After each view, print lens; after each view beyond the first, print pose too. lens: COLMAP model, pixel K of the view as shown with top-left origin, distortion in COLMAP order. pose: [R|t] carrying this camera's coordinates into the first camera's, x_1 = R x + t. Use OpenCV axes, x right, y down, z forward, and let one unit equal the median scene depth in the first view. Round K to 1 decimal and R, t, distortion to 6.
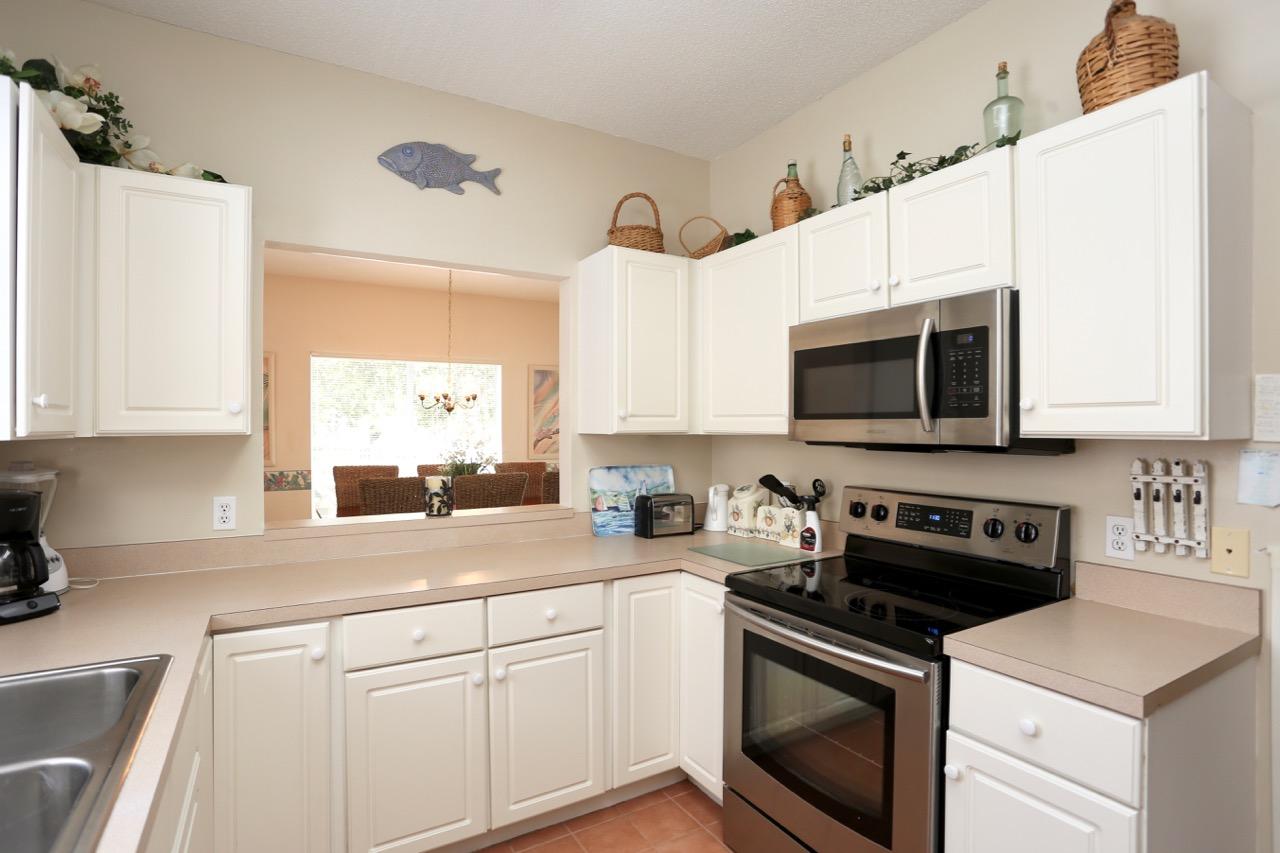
lens RADIAL K [[622.6, 0, 632.4], [0, 622.6, 428.7], [0, 0, 1]] dist [-0.071631, 0.030008]
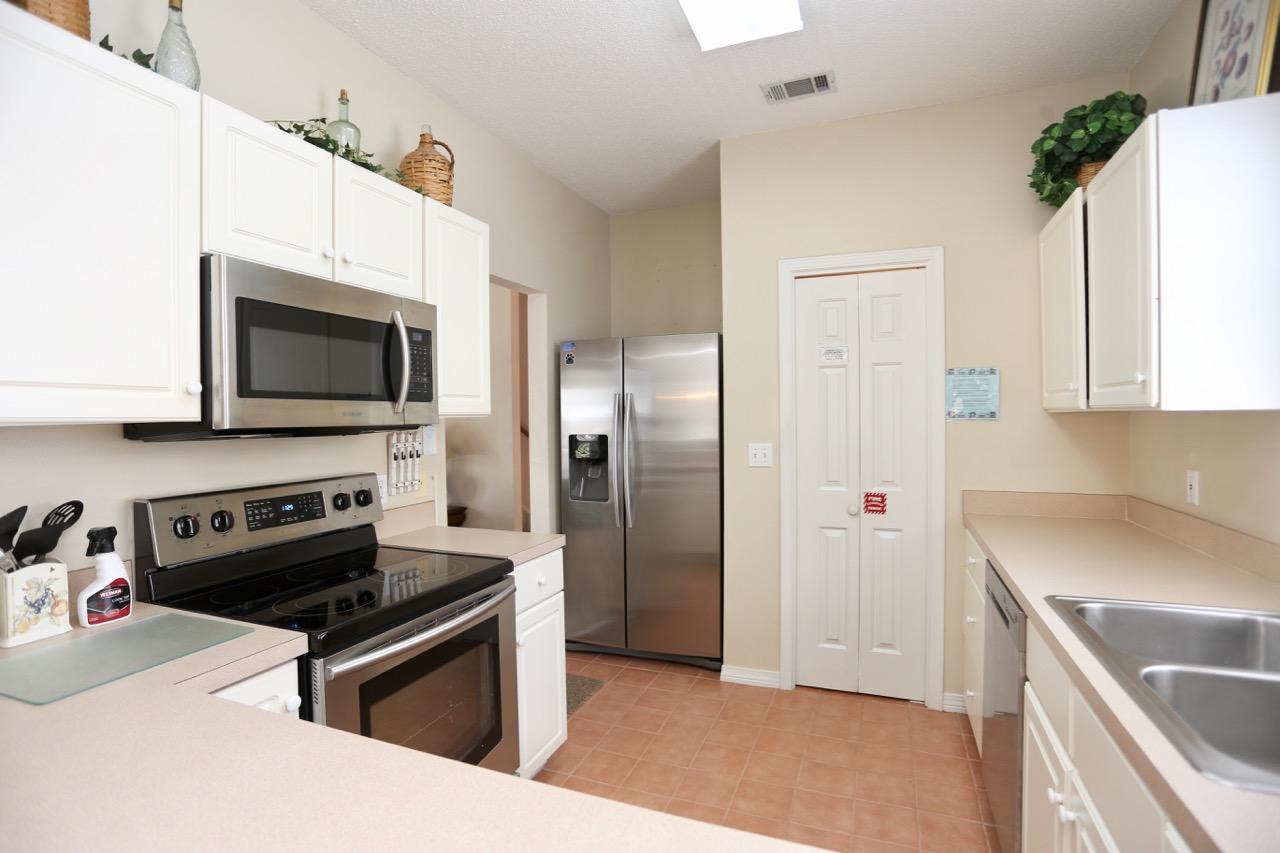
lens RADIAL K [[622.6, 0, 632.4], [0, 622.6, 428.7], [0, 0, 1]] dist [-0.071631, 0.030008]
pose [[-0.608678, -0.008419, 0.793373, -0.564701], [0.014701, 0.999652, 0.021886, 0.012263], [-0.793282, 0.024985, -0.608342, 1.148864]]
